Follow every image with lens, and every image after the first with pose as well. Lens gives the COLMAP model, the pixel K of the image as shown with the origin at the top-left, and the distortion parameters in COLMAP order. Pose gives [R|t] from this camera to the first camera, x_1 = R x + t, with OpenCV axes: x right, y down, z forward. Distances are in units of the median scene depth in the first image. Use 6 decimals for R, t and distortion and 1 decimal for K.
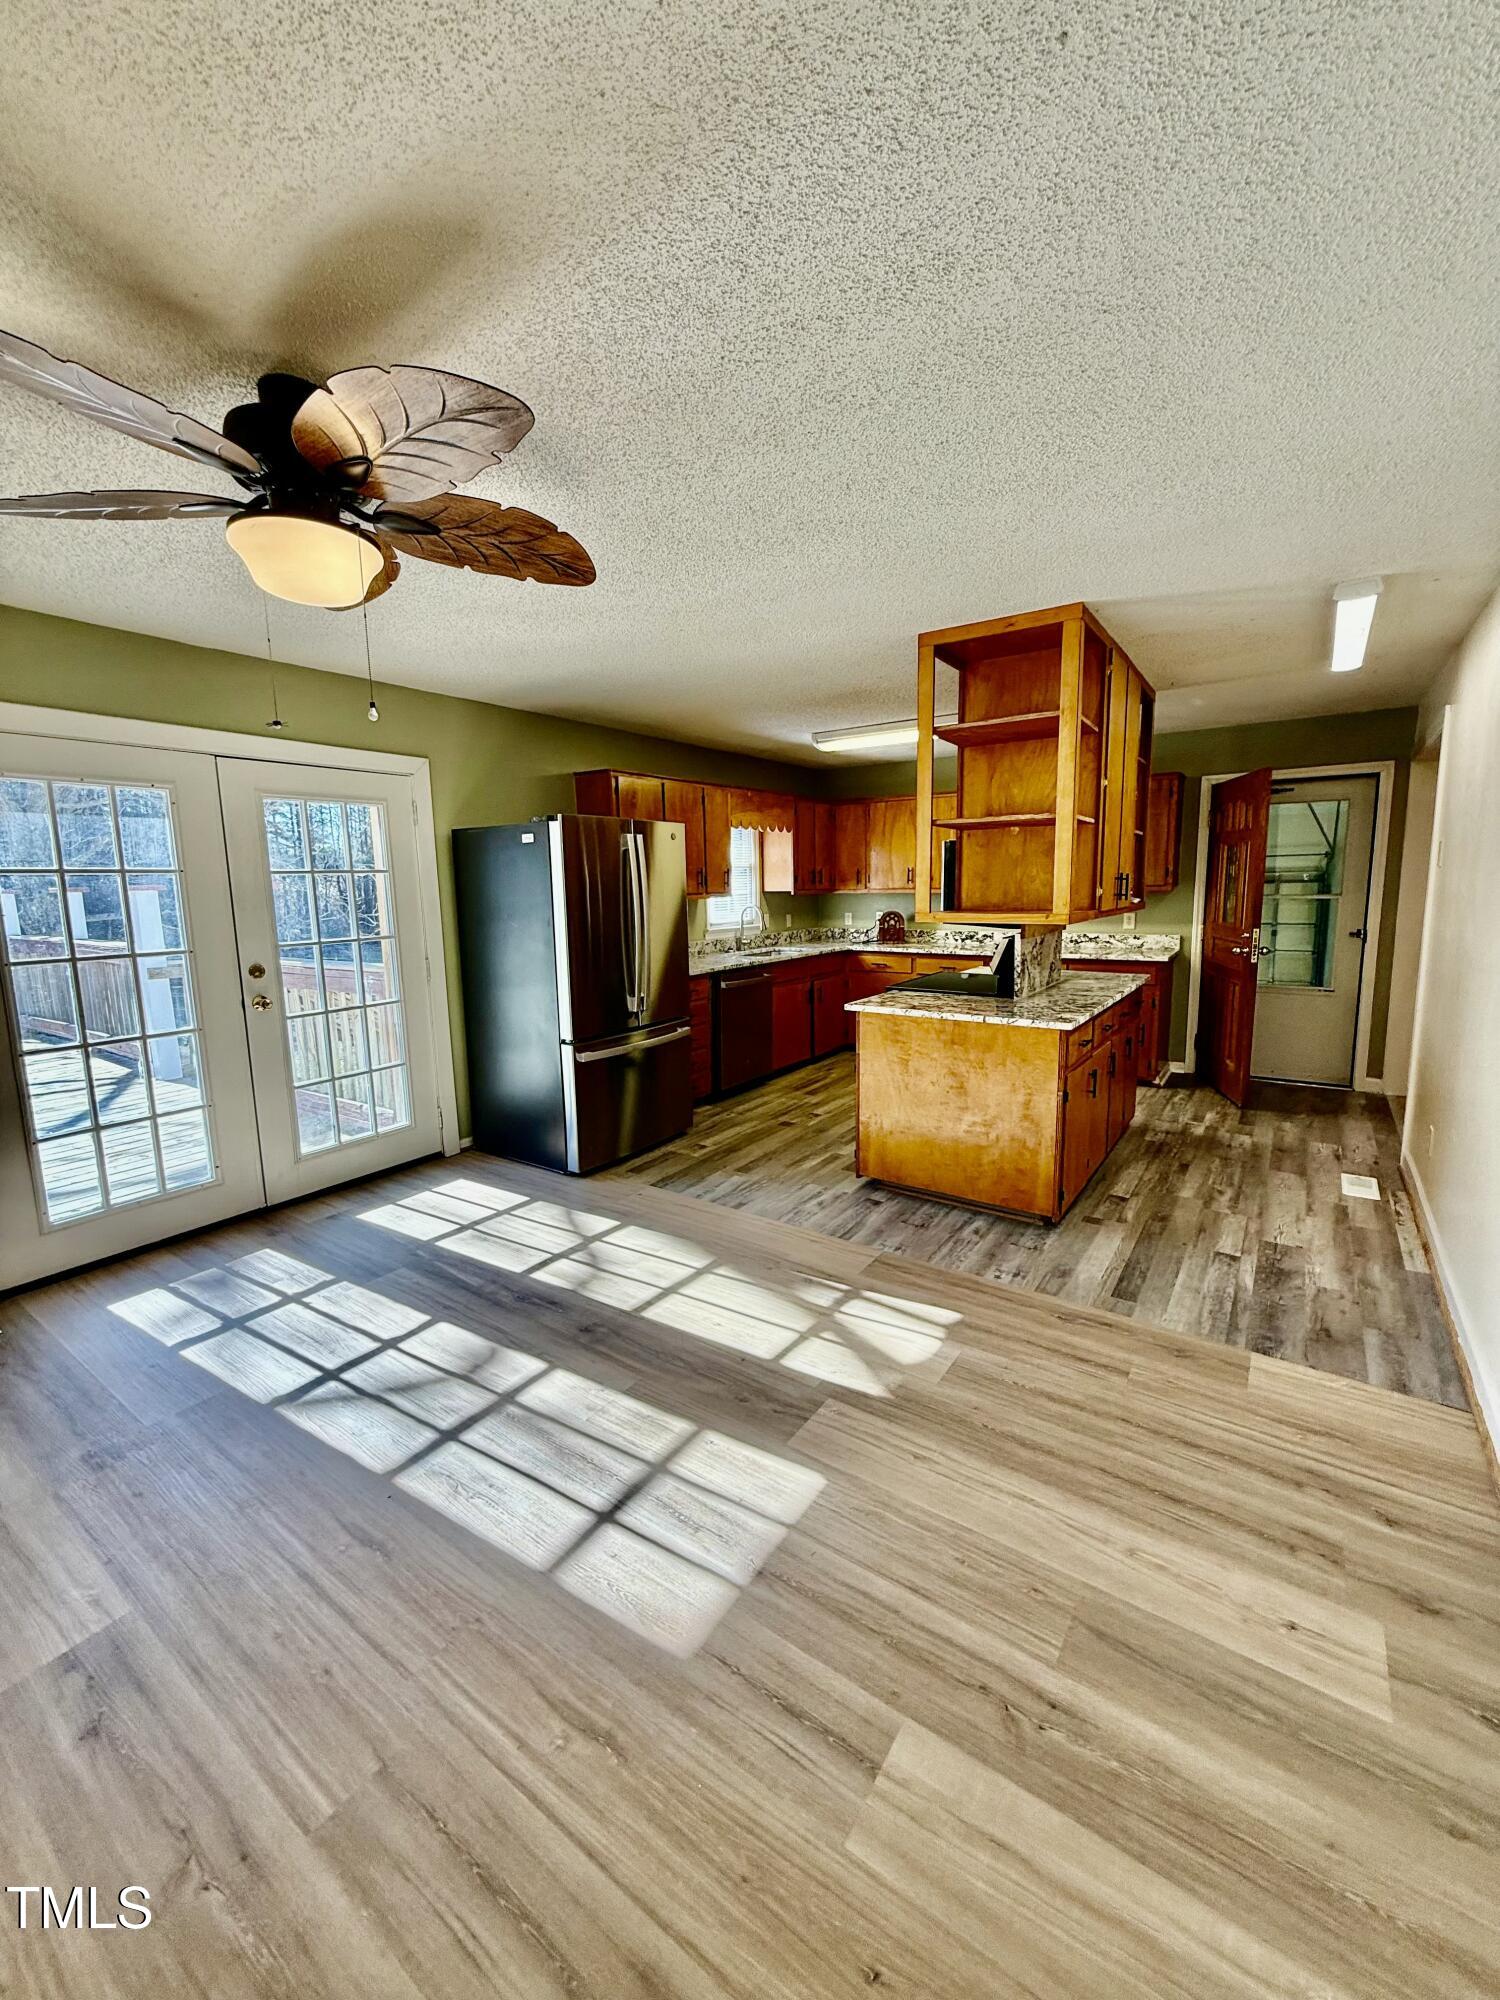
lens RADIAL K [[802.1, 0, 751.4], [0, 802.1, 997.6], [0, 0, 1]] dist [-0.002184, -0.000255]
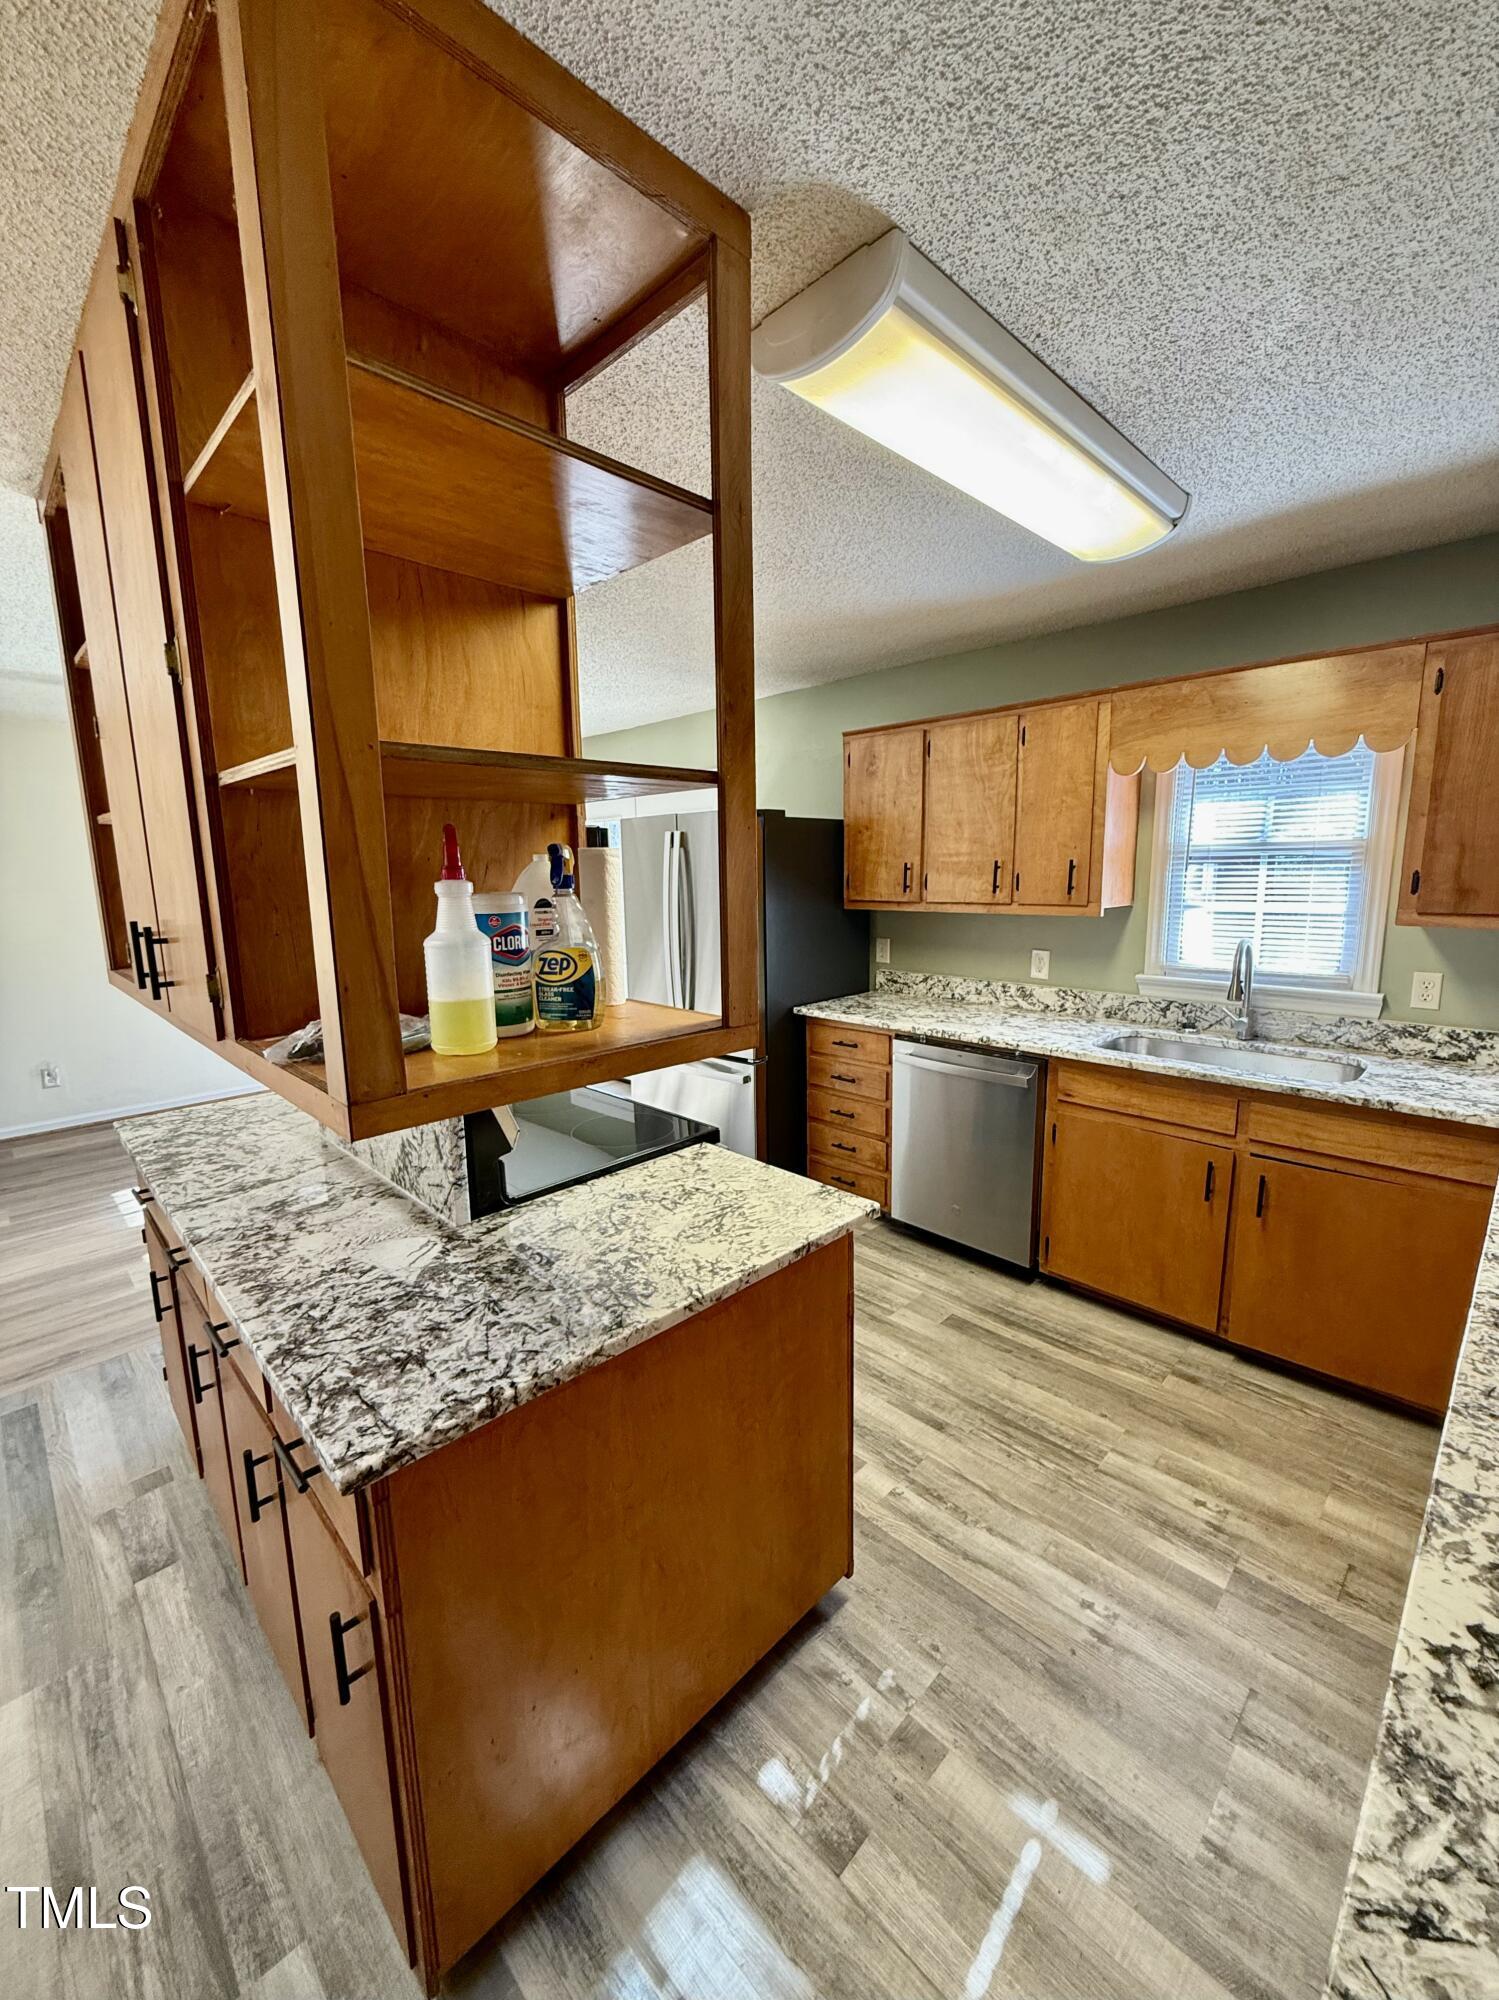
lens RADIAL K [[802.1, 0, 745.7], [0, 802.1, 997.5], [0, 0, 1]] dist [-0.002184, -0.000255]
pose [[-0.188528, 0.181078, -0.965229, 0.469343], [-0.121079, 0.971070, 0.205823, -0.140145], [0.974575, 0.155672, -0.161150, 0.807139]]
